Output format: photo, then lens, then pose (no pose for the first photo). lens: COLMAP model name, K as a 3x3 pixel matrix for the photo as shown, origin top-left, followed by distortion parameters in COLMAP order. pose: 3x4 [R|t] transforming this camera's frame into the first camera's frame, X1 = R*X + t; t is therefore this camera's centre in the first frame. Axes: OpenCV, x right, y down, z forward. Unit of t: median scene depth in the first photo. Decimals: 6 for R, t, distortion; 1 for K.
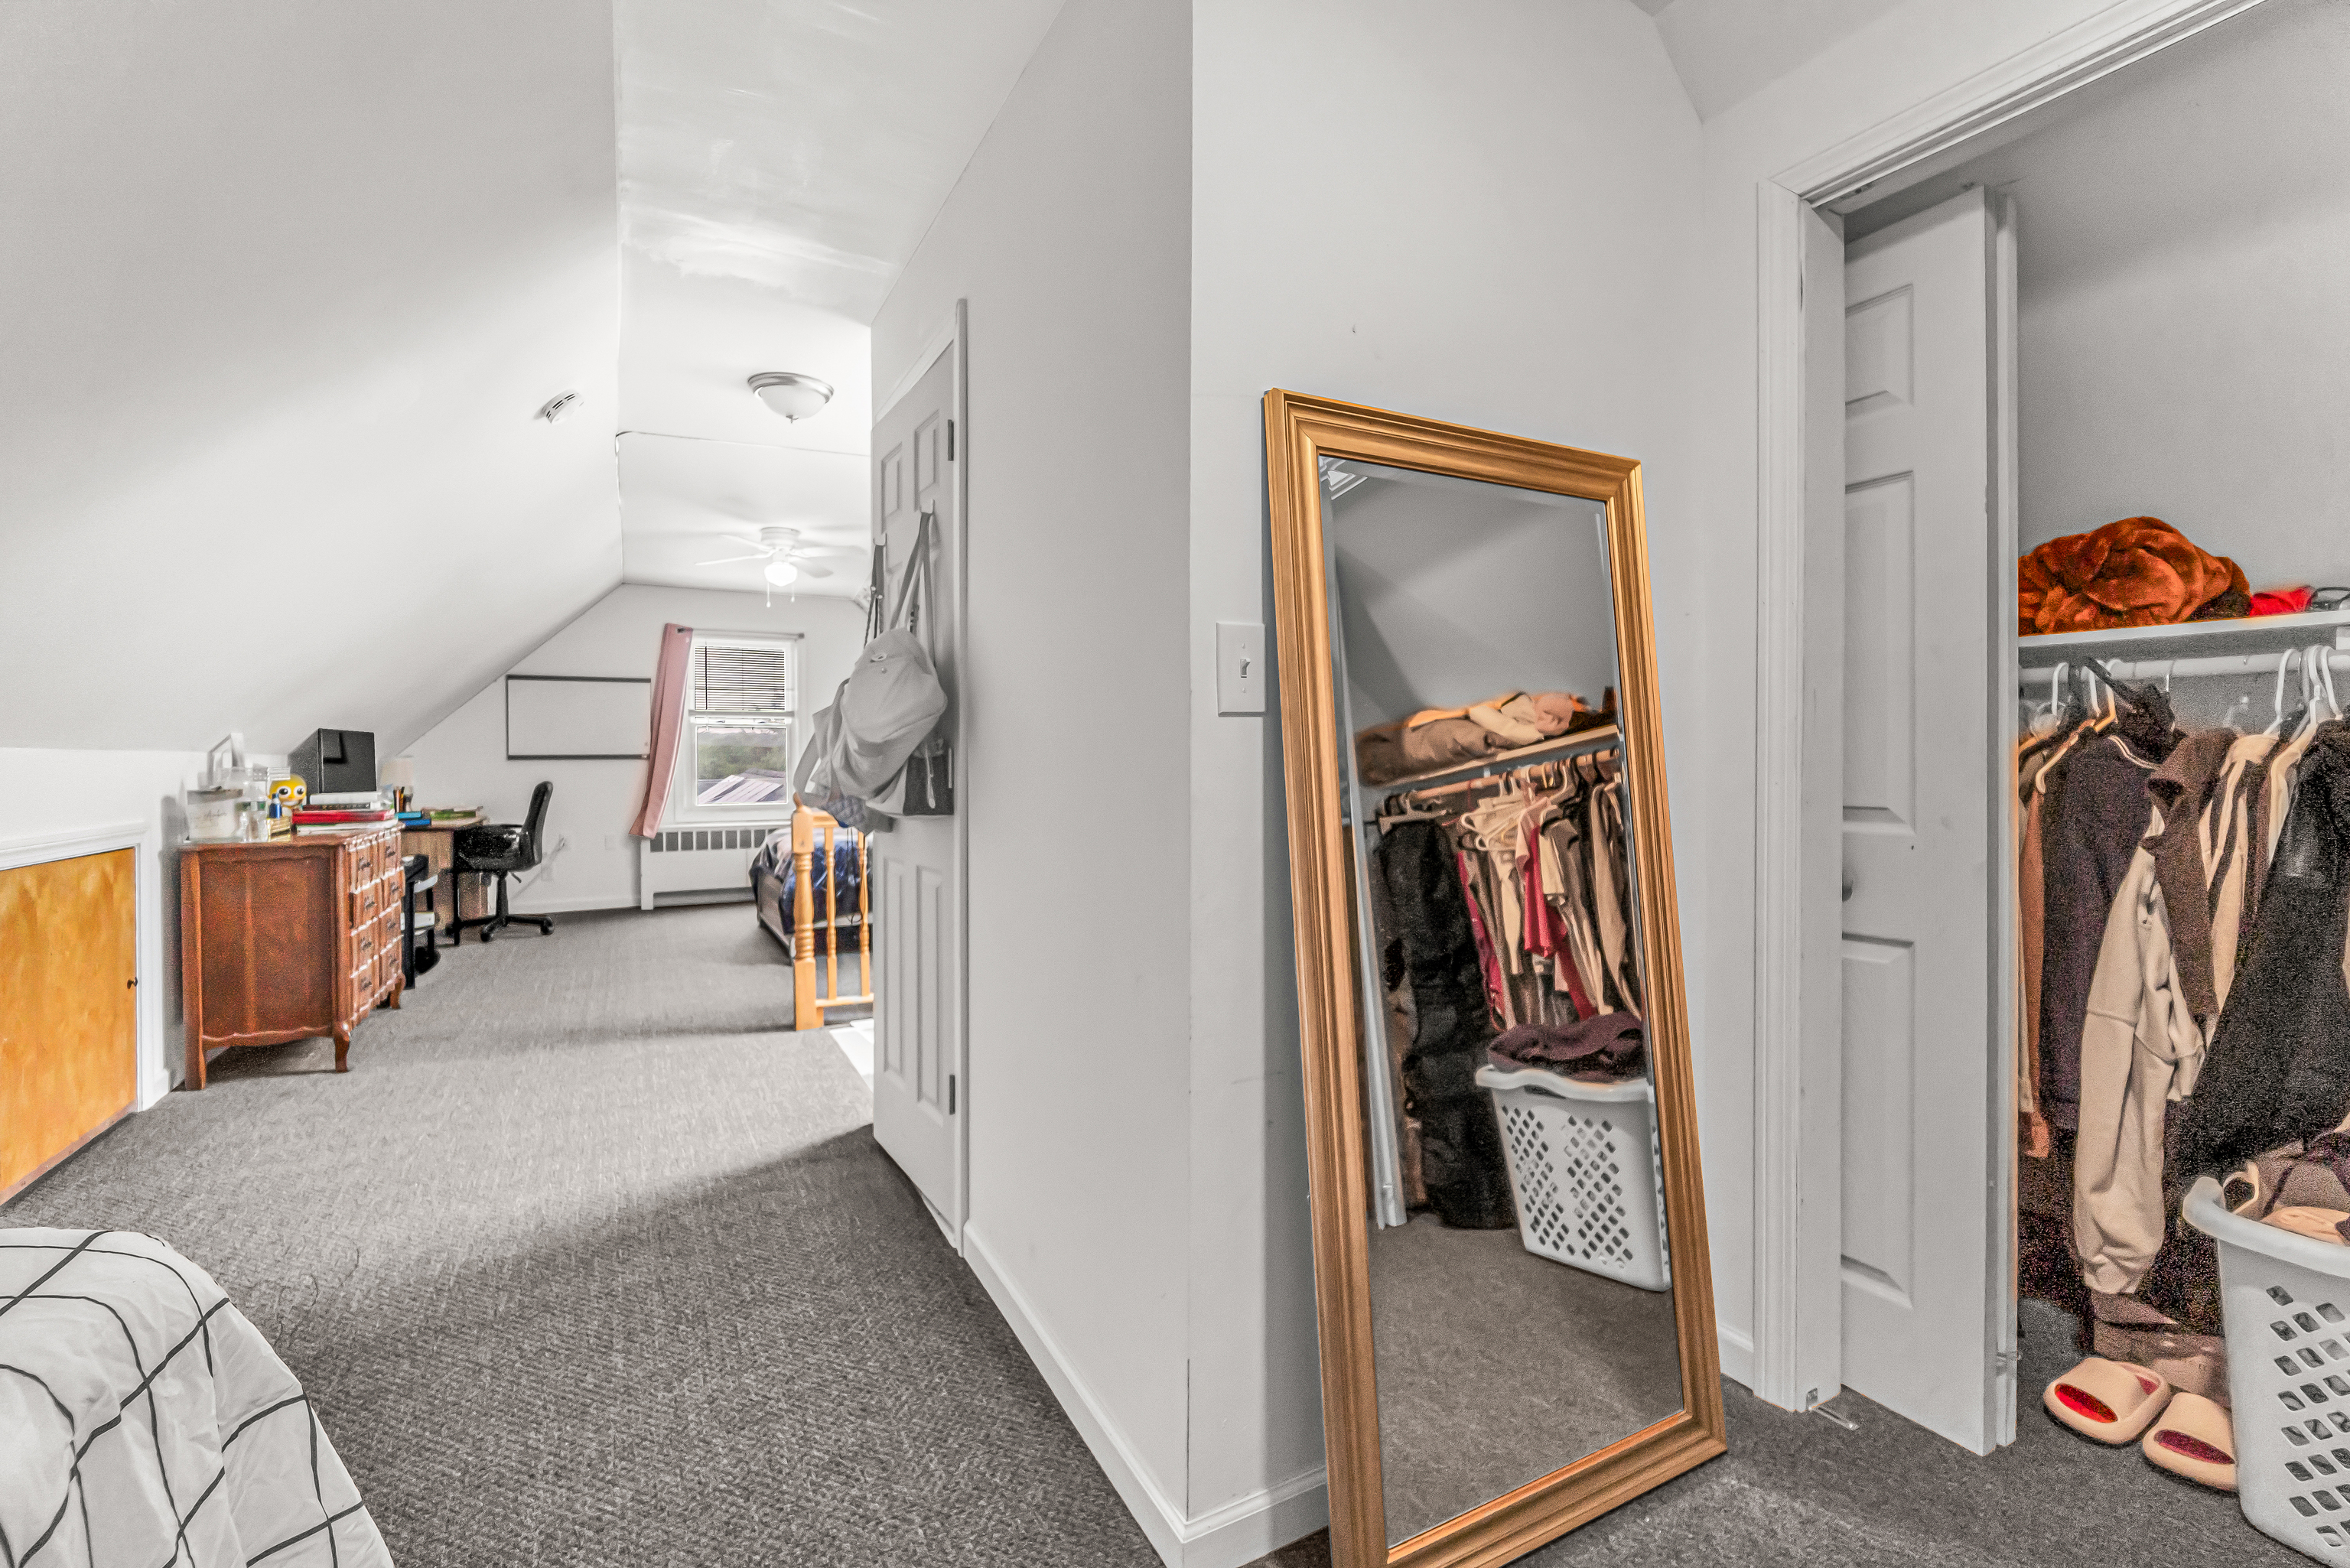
lens RADIAL K [[1025.9, 0, 1175.3], [0, 1025.9, 769.4], [0, 0, 1]] dist [-0.006017, 0.000858]
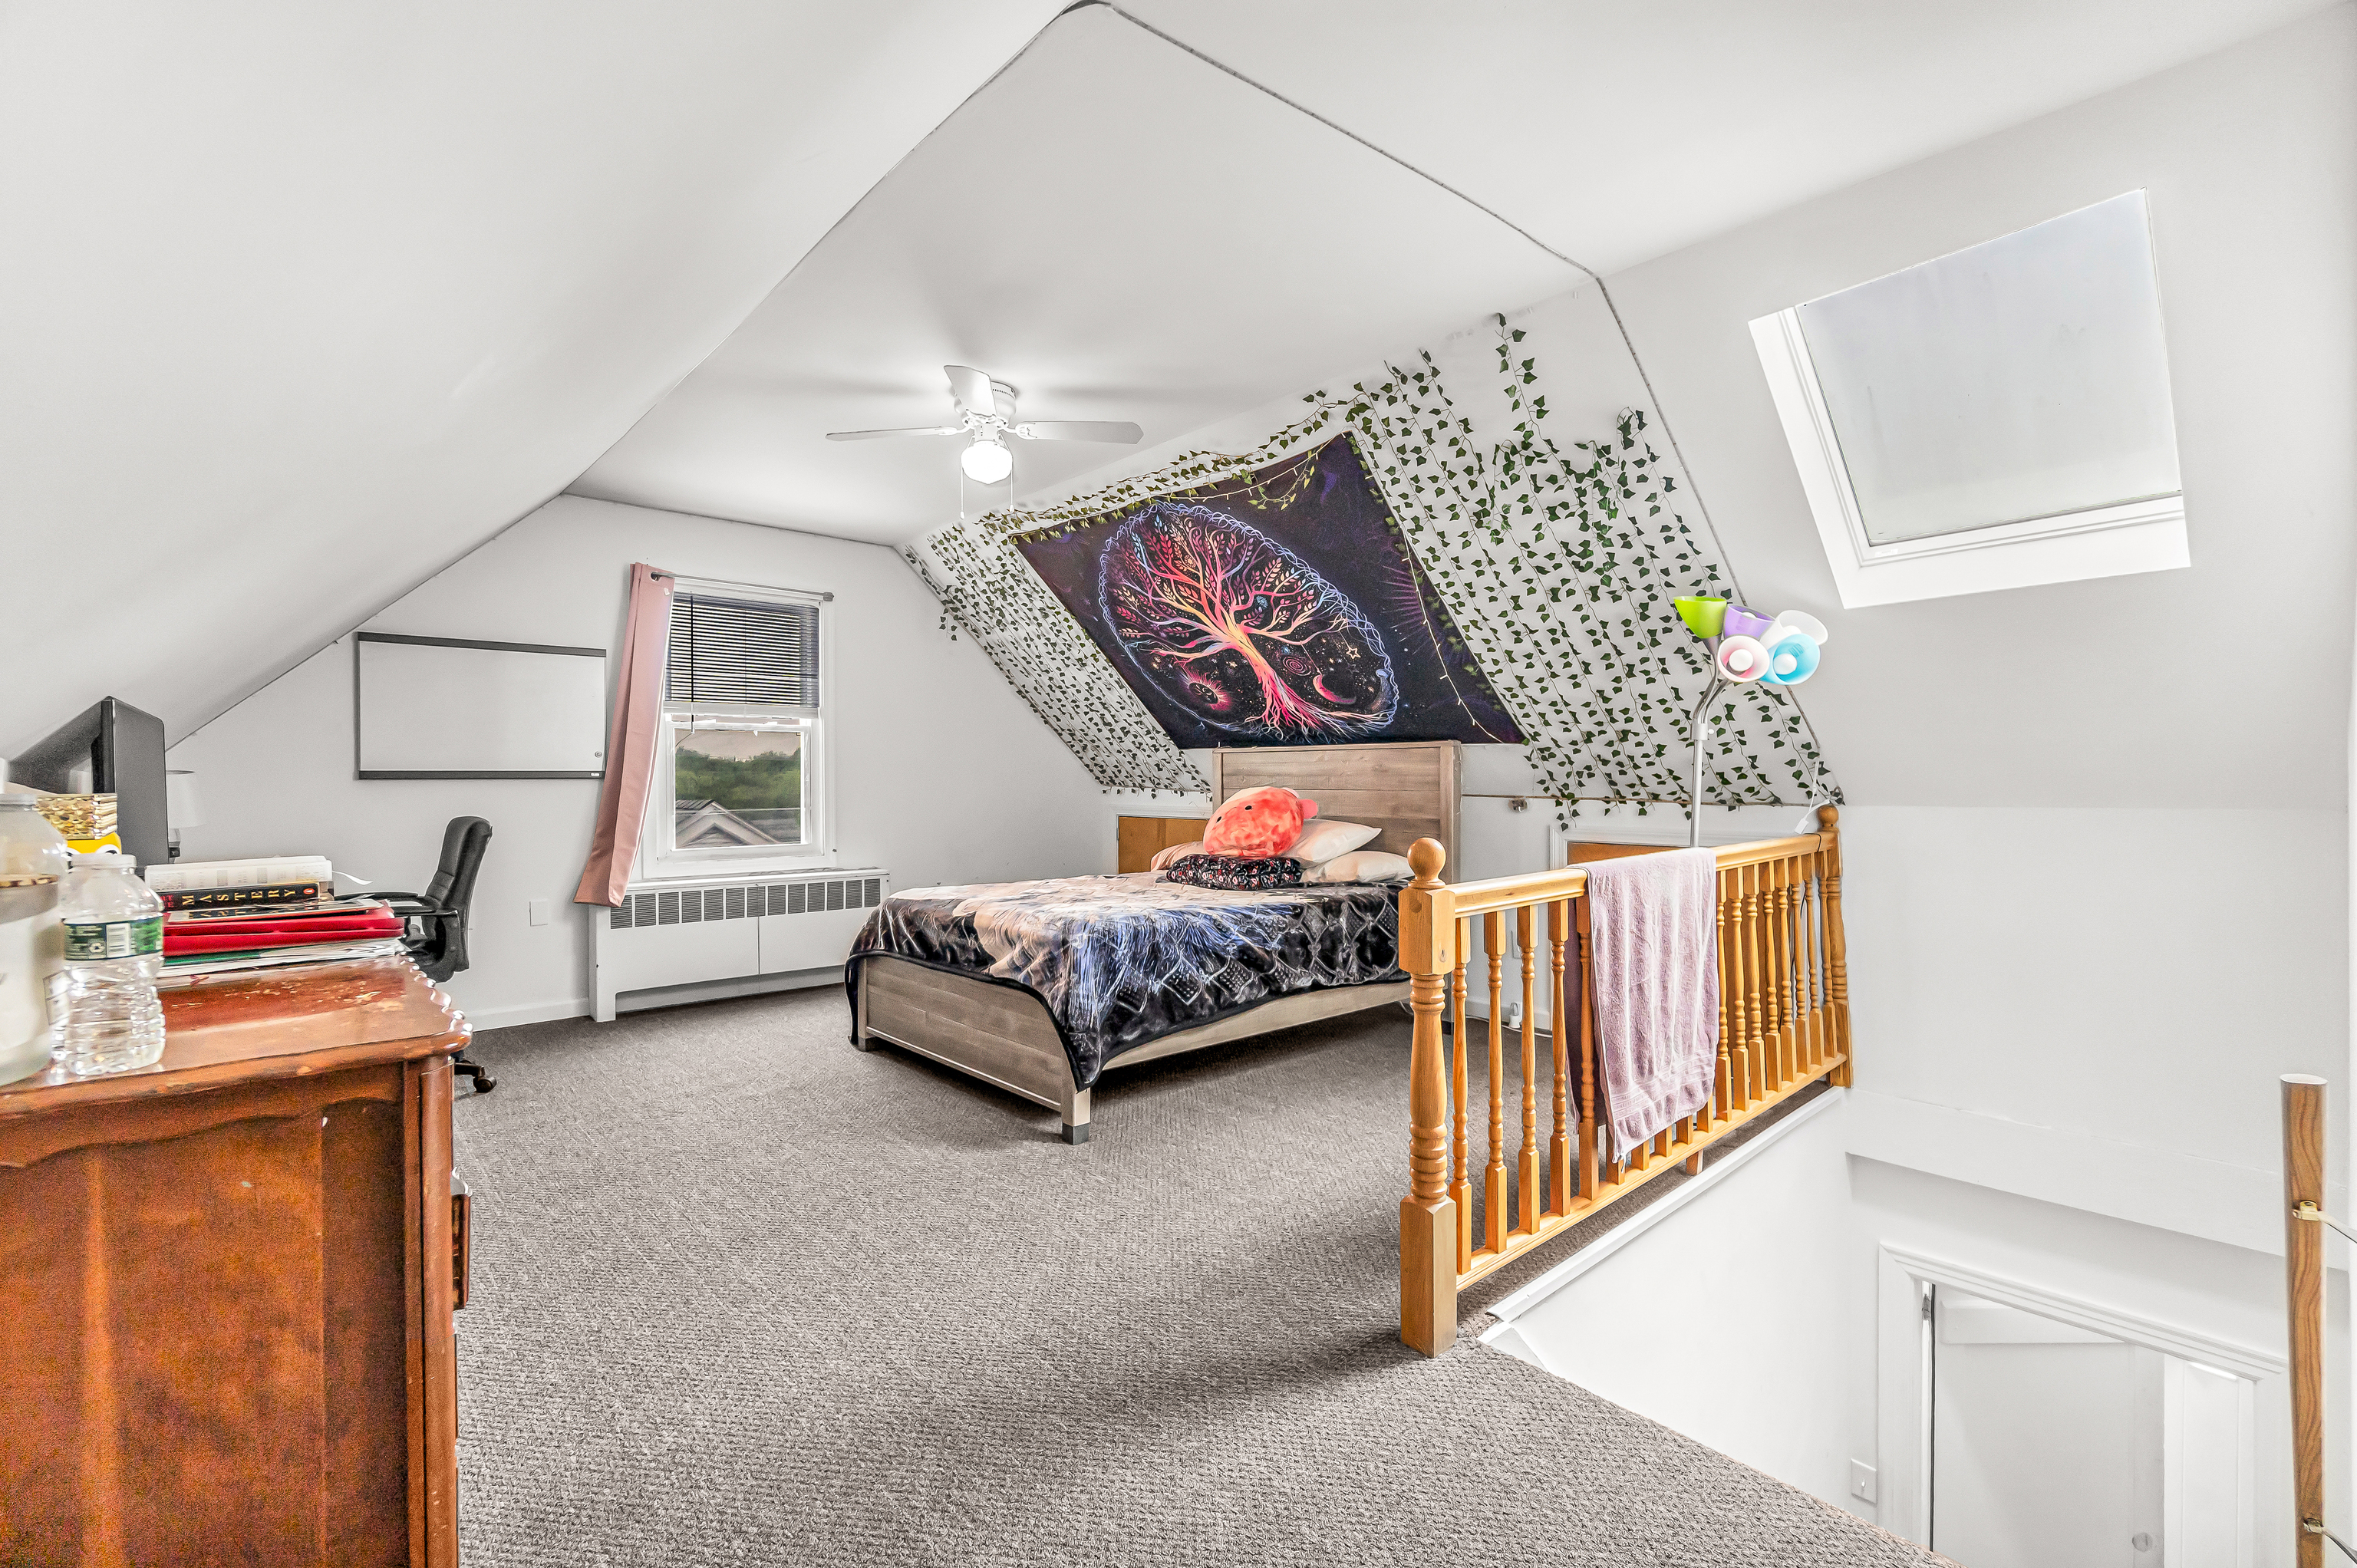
lens RADIAL K [[1028.9, 0, 1181.4], [0, 1028.9, 784.2], [0, 0, 1]] dist [-0.006017, 0.000858]
pose [[0.972350, -0.000397, 0.233527, -0.324254], [0.002231, 0.999969, -0.007588, -0.000967], [-0.233516, 0.007899, 0.972321, 0.314688]]
